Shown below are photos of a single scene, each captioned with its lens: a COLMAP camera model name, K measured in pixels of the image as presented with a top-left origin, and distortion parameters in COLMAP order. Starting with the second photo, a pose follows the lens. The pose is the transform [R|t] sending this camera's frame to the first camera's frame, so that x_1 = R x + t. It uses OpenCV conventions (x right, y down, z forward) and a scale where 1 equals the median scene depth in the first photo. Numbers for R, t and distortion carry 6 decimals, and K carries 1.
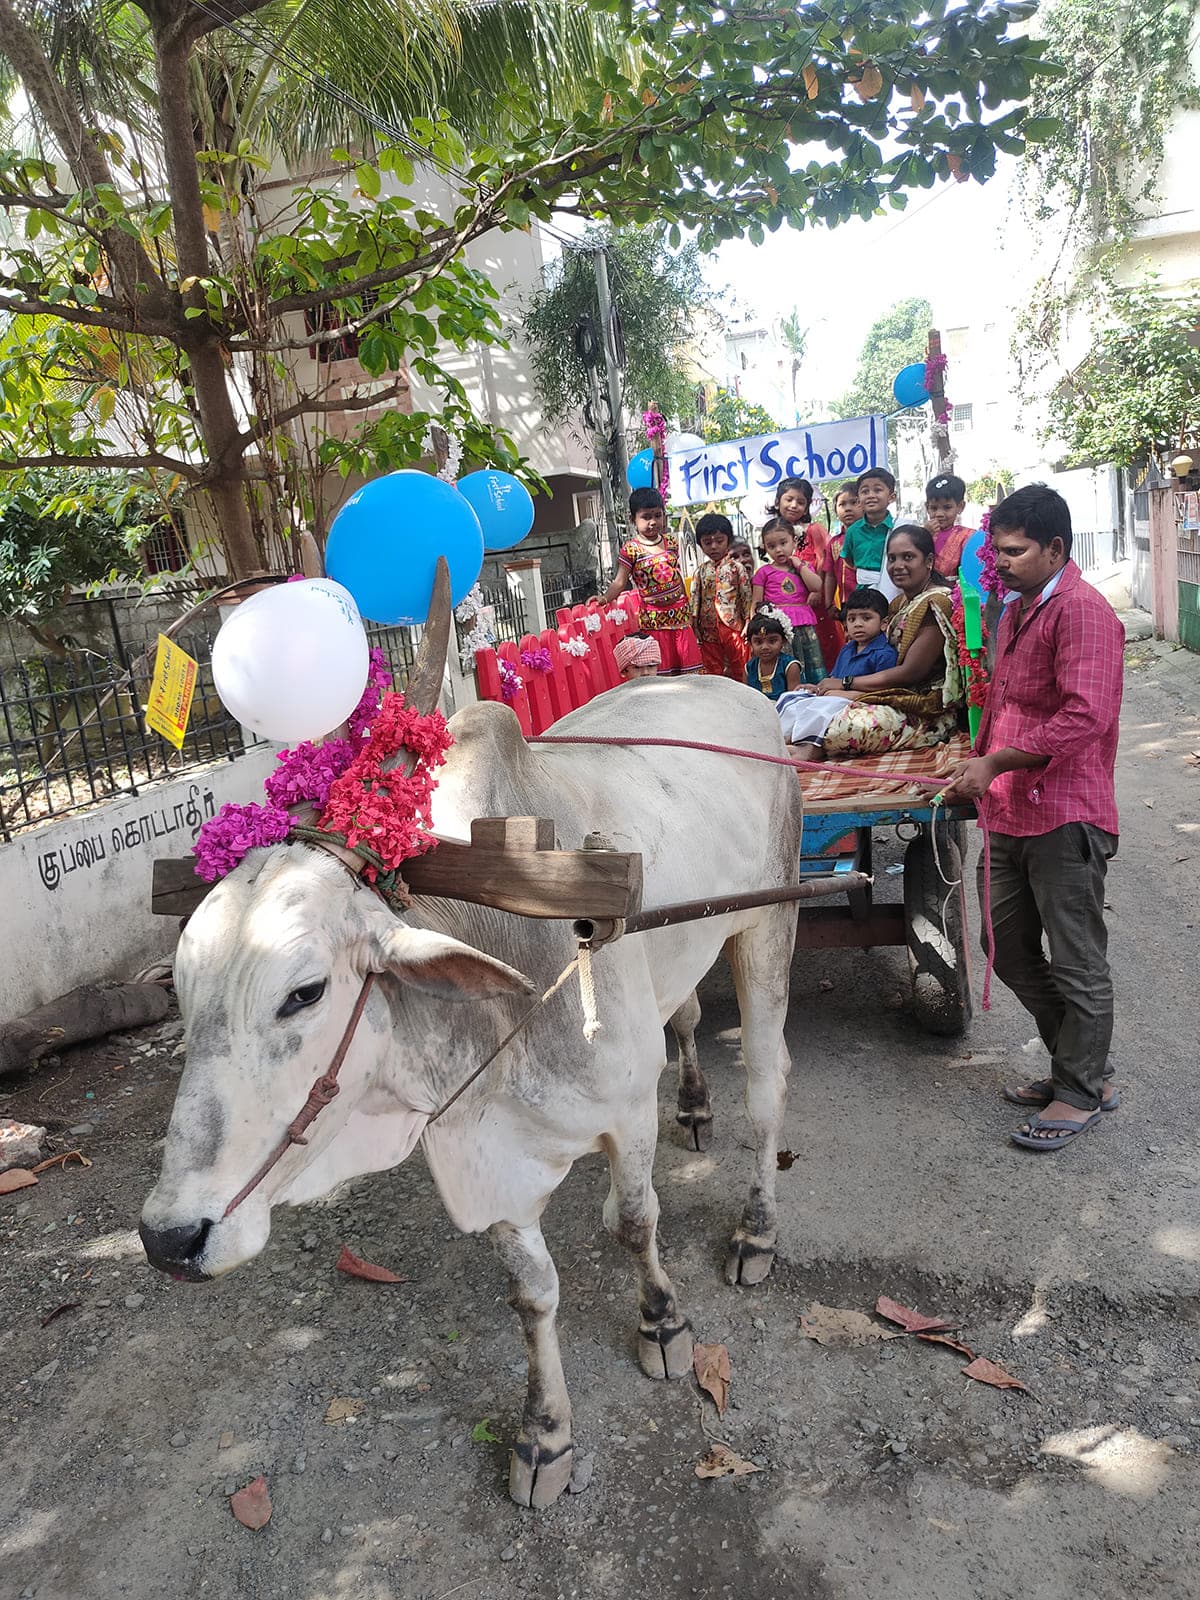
lens RADIAL K [[1224.5, 0, 600.0], [0, 1224.5, 800.0], [0, 0, 1]] dist [0.021575, -0.014312]
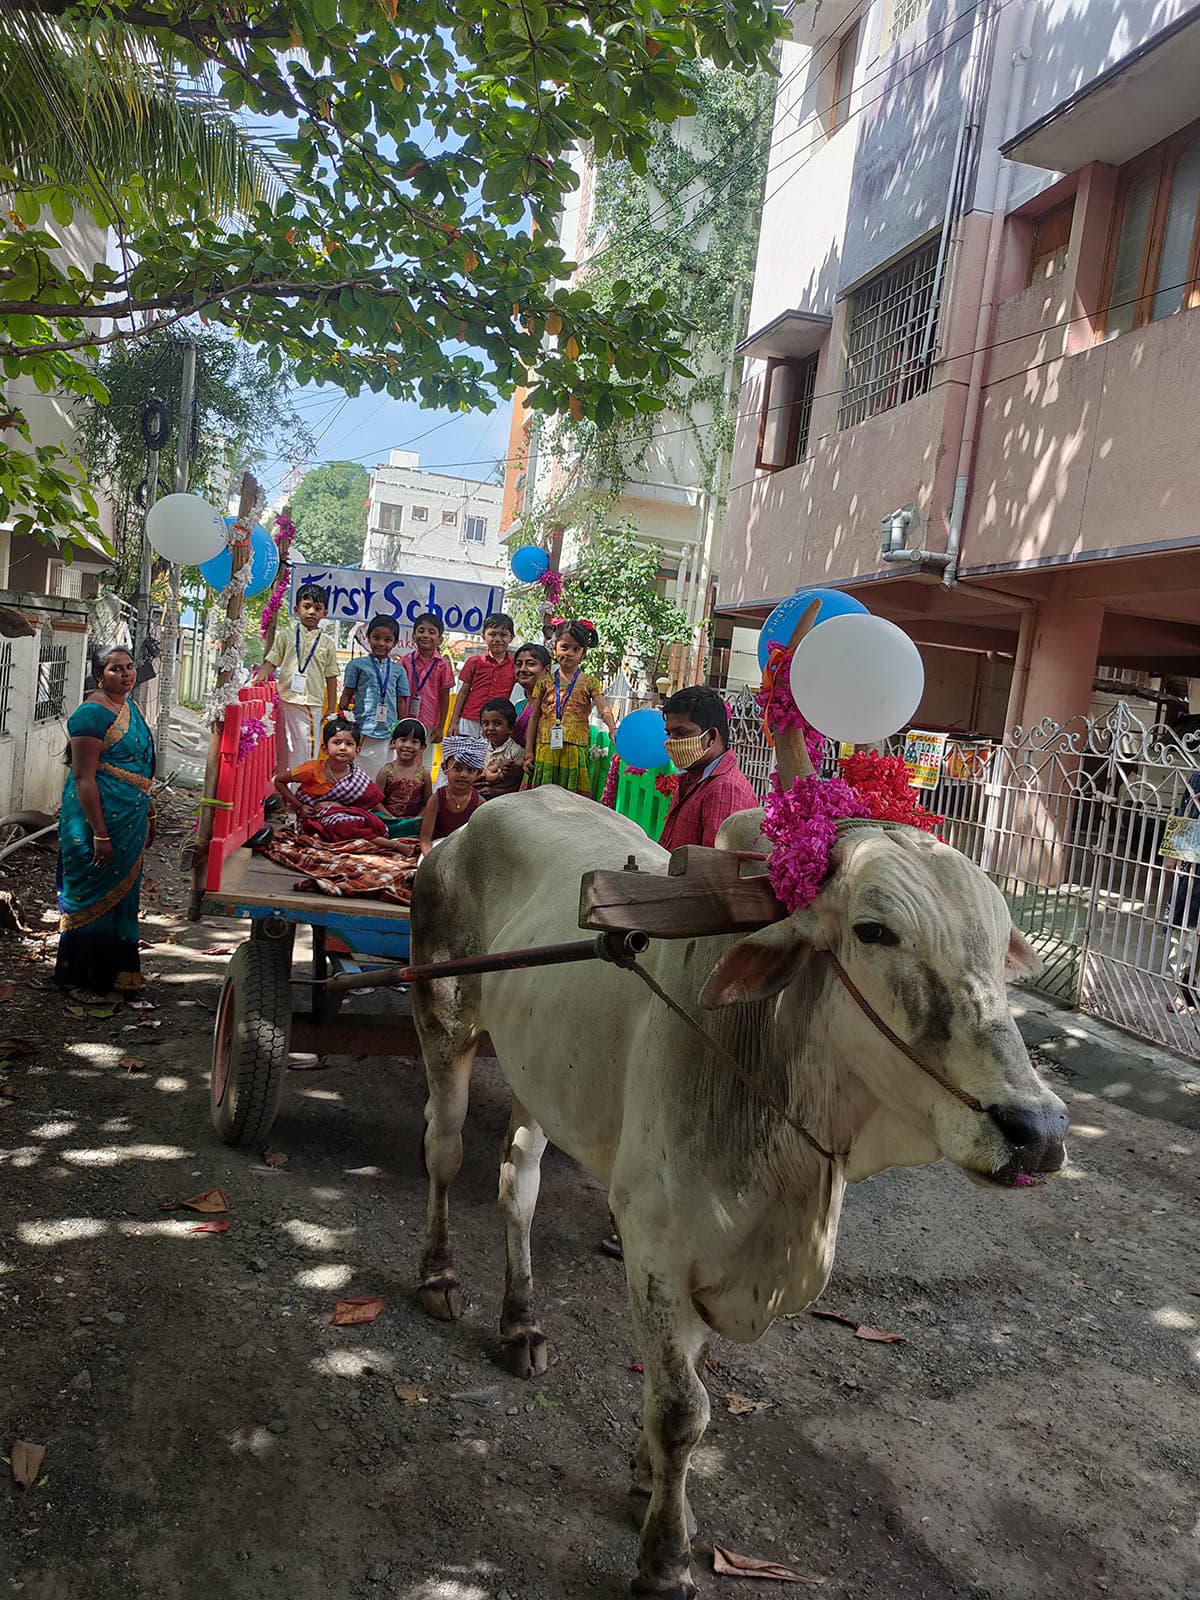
lens RADIAL K [[1215.2, 0, 605.3], [0, 1215.2, 797.6], [0, 0, 1]] dist [0.021401, -0.010378]
pose [[0.853942, 0.182159, 0.487443, -0.202971], [-0.125524, 0.981175, -0.146764, 0.033069], [-0.505001, 0.064142, 0.860732, -0.017085]]
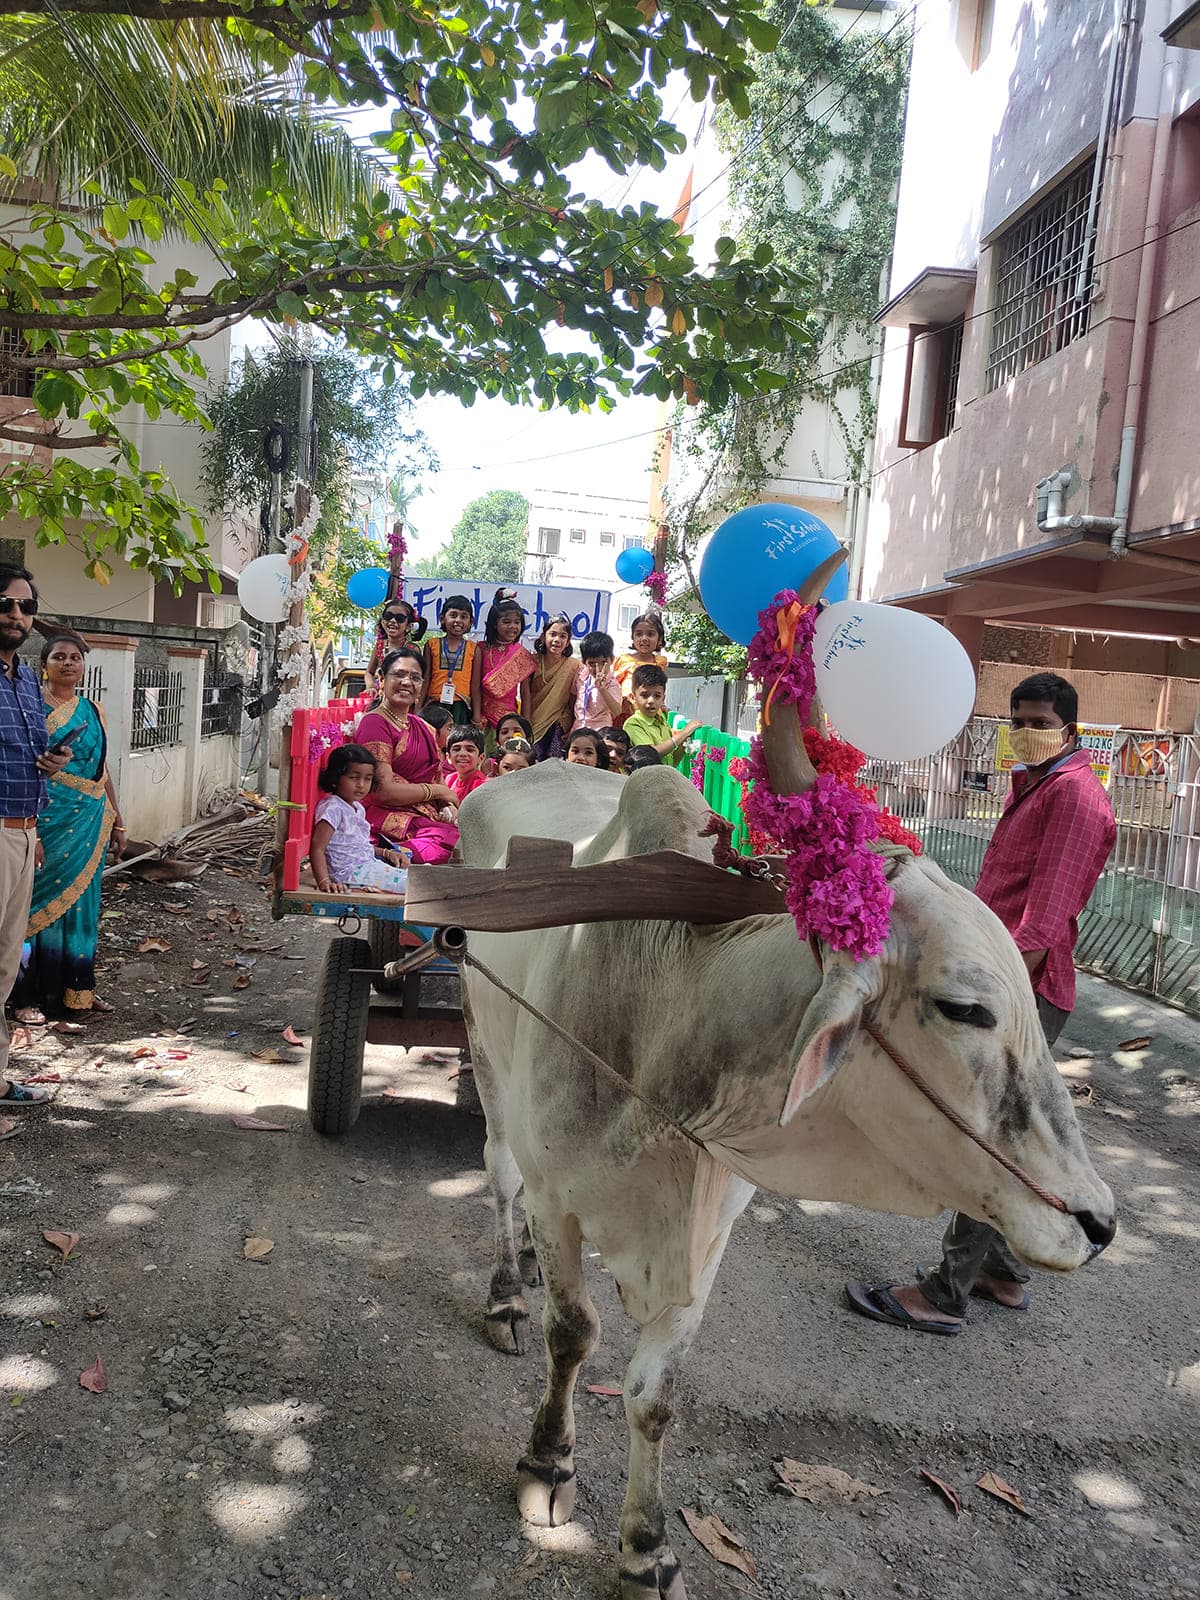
lens RADIAL K [[1224.5, 0, 600.0], [0, 1224.5, 800.0], [0, 0, 1]] dist [0.021575, -0.014312]
pose [[0.919660, 0.165756, 0.356020, -0.122420], [-0.121390, 0.982148, -0.143699, 0.019810], [-0.373484, 0.088937, 0.923363, 0.040611]]
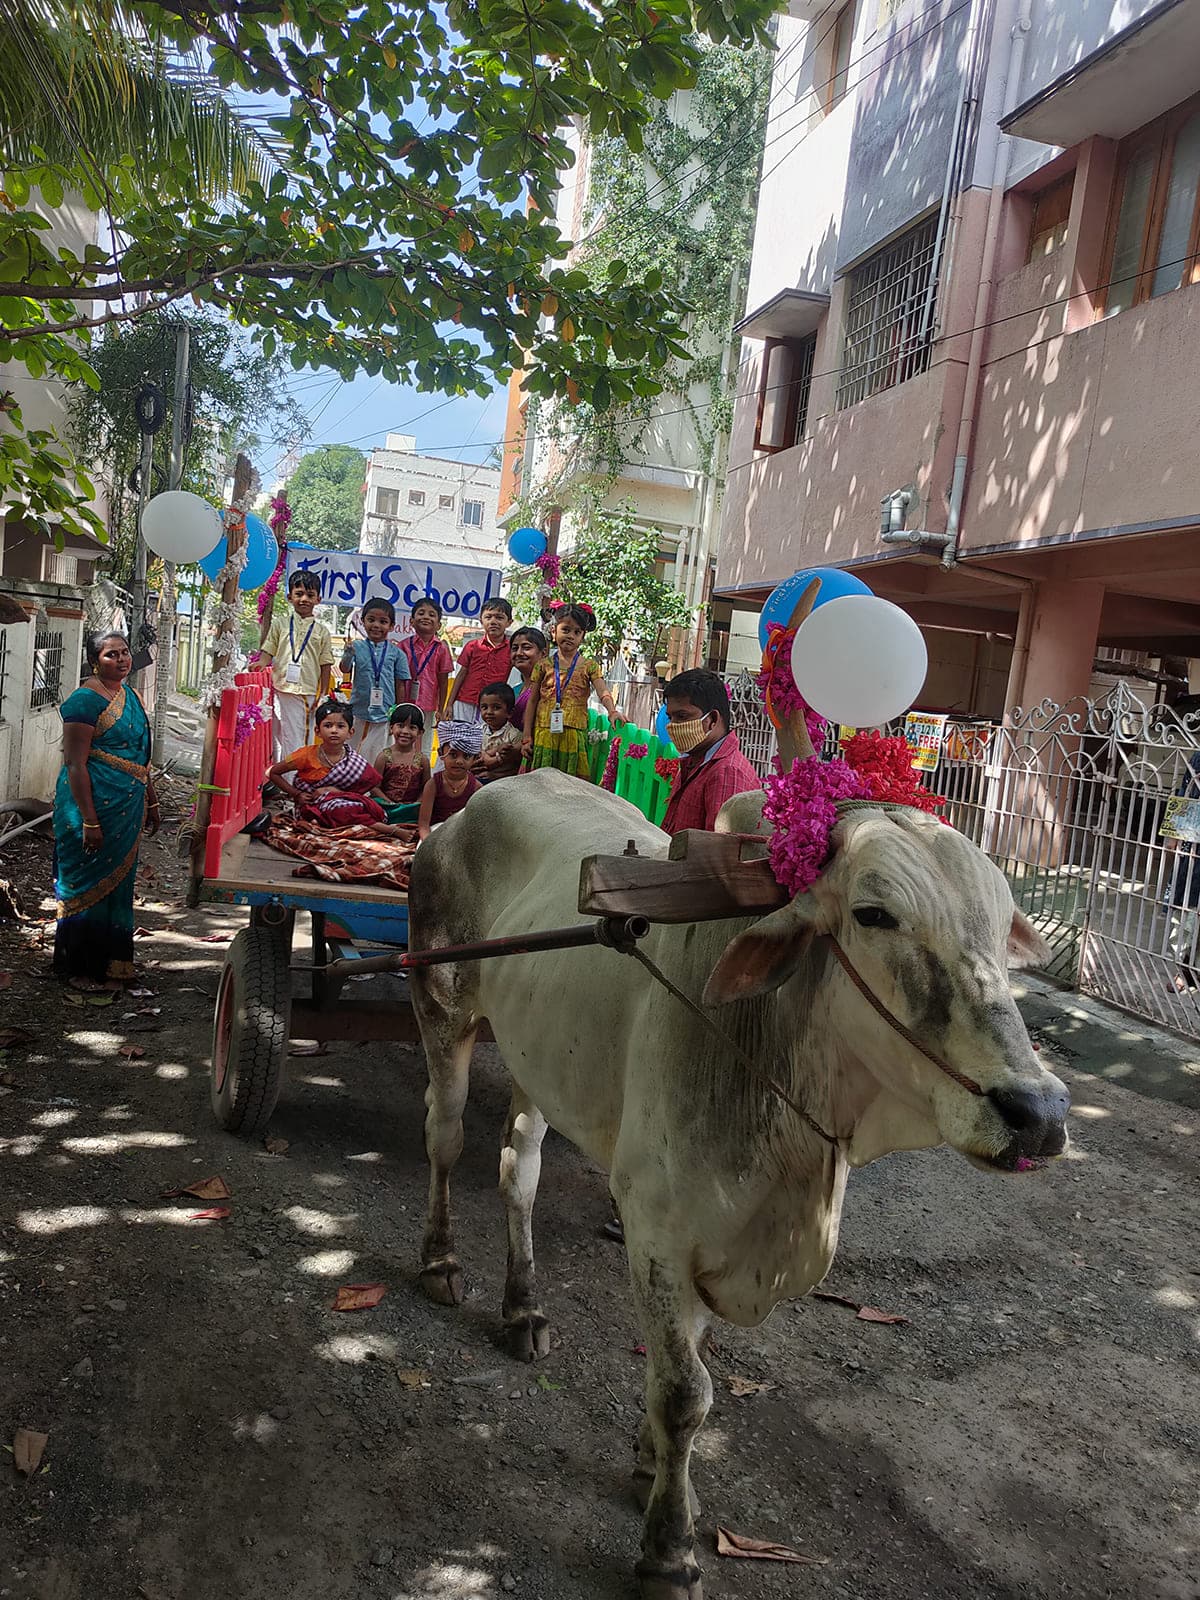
lens RADIAL K [[1215.2, 0, 605.3], [0, 1215.2, 797.6], [0, 0, 1]] dist [0.021401, -0.010378]
pose [[0.854875, 0.170405, 0.490051, -0.201771], [-0.119264, 0.983774, -0.134035, 0.032954], [-0.504940, 0.056138, 0.861327, -0.015235]]
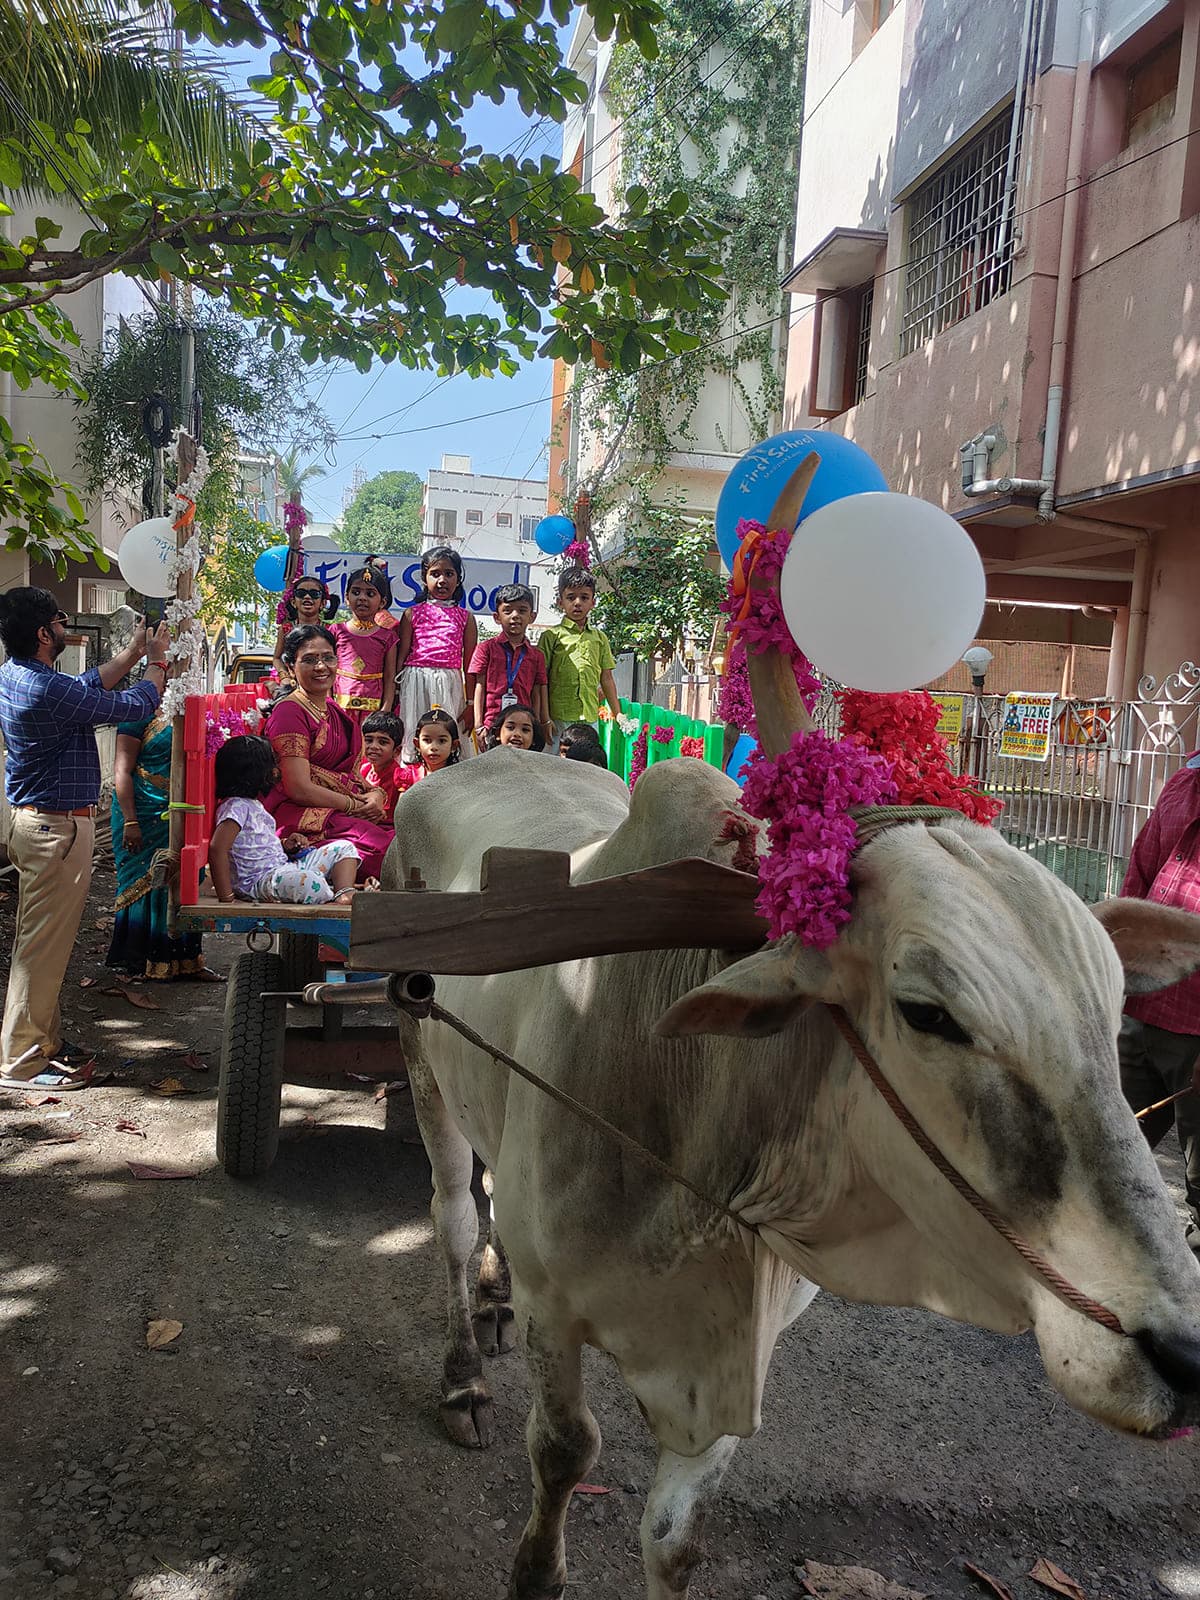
lens RADIAL K [[1219.7, 0, 604.3], [0, 1219.7, 794.2], [0, 0, 1]] dist [0.022489, -0.008489]
pose [[0.891846, 0.133703, 0.432128, -0.116076], [-0.079265, 0.986730, -0.141709, 0.011474], [-0.445341, 0.092130, 0.890609, 0.093425]]
